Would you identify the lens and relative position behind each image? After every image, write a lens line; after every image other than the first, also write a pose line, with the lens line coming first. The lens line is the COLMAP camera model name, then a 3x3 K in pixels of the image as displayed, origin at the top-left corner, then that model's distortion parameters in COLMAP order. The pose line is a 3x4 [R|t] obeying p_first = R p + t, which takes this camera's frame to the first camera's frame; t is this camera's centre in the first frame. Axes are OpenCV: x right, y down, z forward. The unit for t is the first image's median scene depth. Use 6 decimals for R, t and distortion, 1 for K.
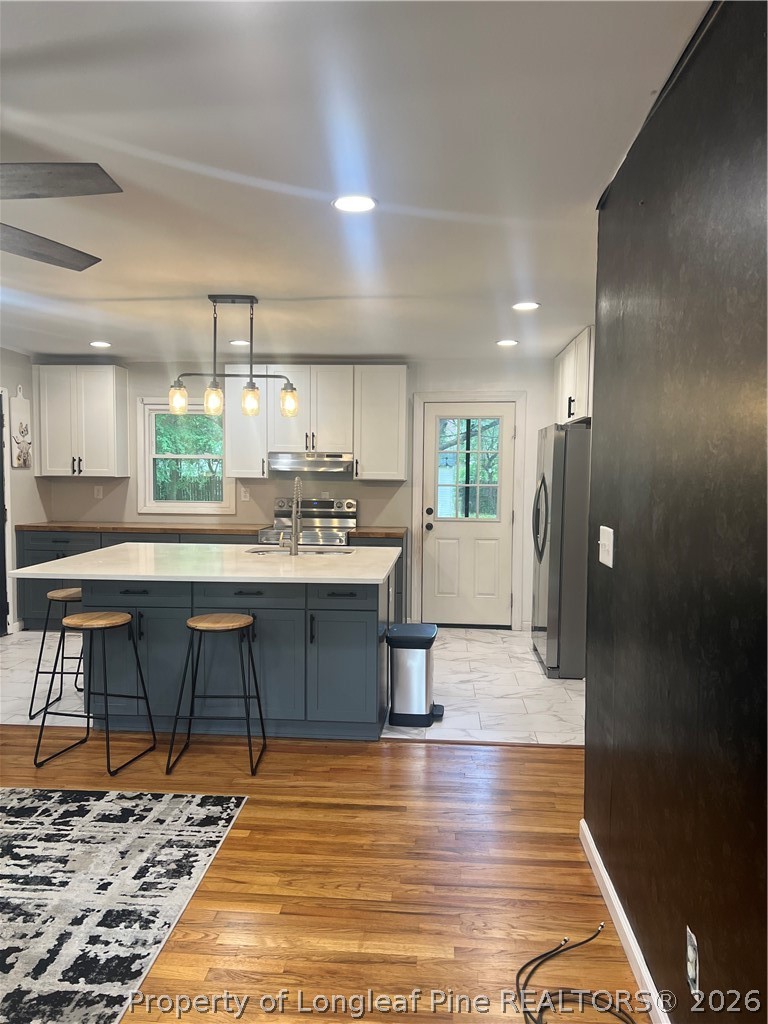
lens RADIAL K [[773.6, 0, 382.6], [0, 773.6, 520.5], [0, 0, 1]] dist [0.041556, -0.047647]
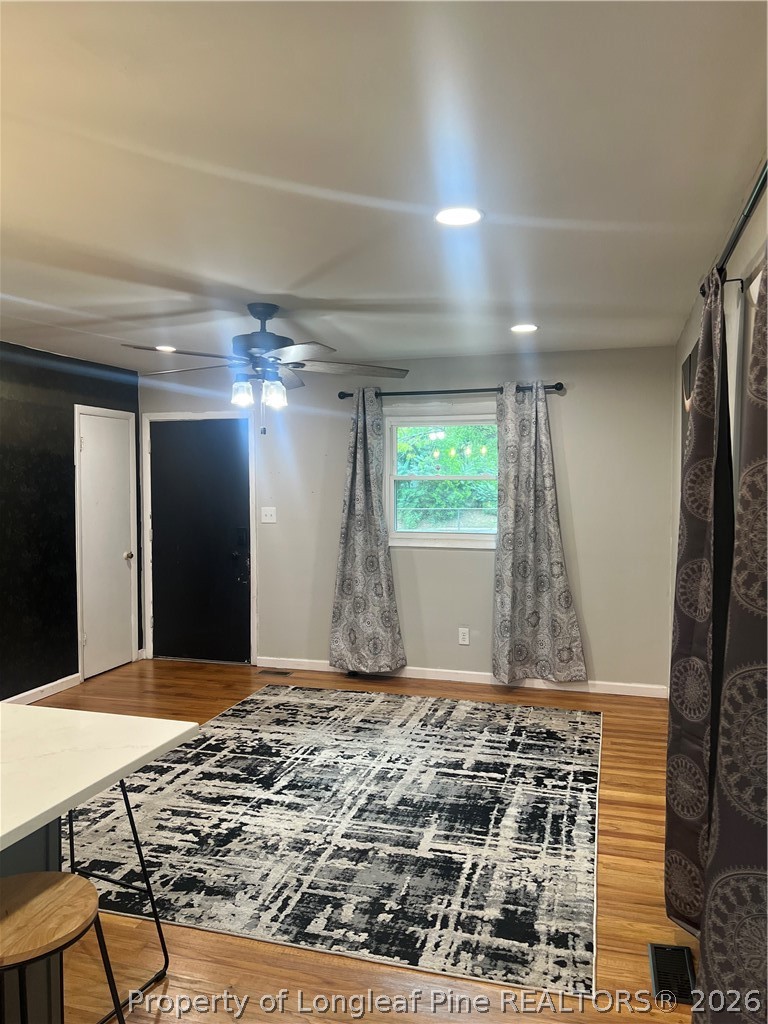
lens RADIAL K [[773.6, 0, 383.6], [0, 773.6, 513.8], [0, 0, 1]] dist [0.041556, -0.047647]
pose [[-0.978266, -0.016383, 0.206704, -0.605153], [0.007660, 0.993338, 0.114980, -0.112892], [-0.207210, 0.114065, -0.971624, 1.250463]]
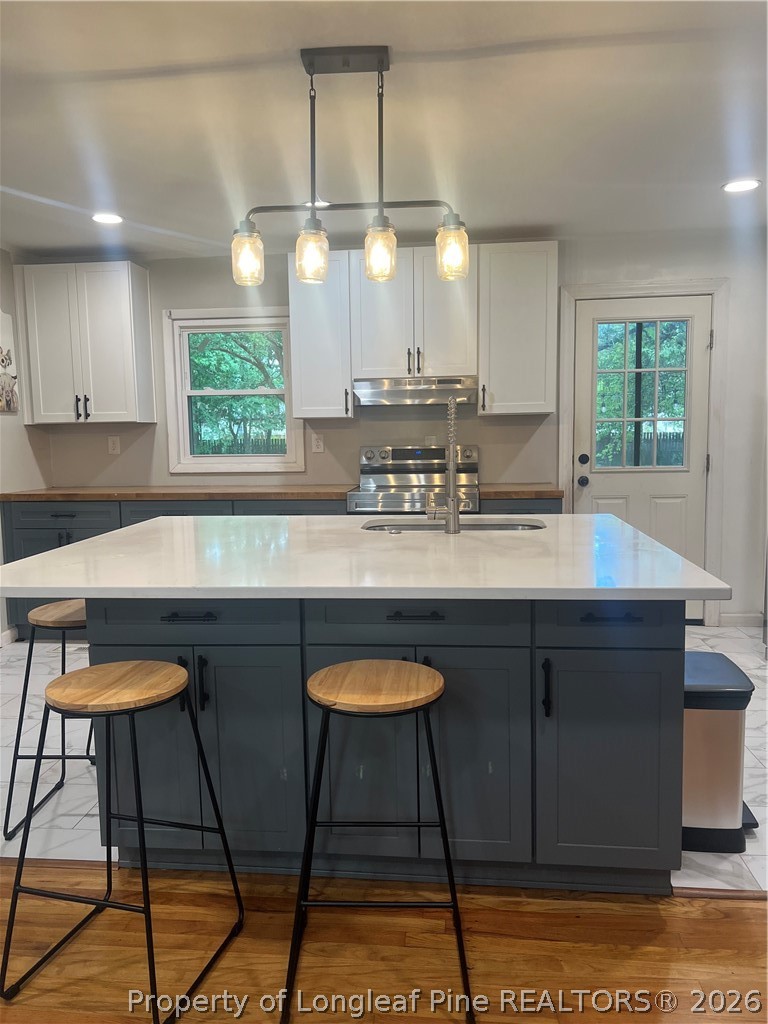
lens RADIAL K [[773.6, 0, 377.3], [0, 773.6, 512.5], [0, 0, 1]] dist [0.041556, -0.047647]
pose [[0.999258, -0.025633, -0.028730, -0.153425], [0.026737, 0.998892, 0.038730, 0.006370], [0.027705, -0.039469, 0.998837, 0.425304]]
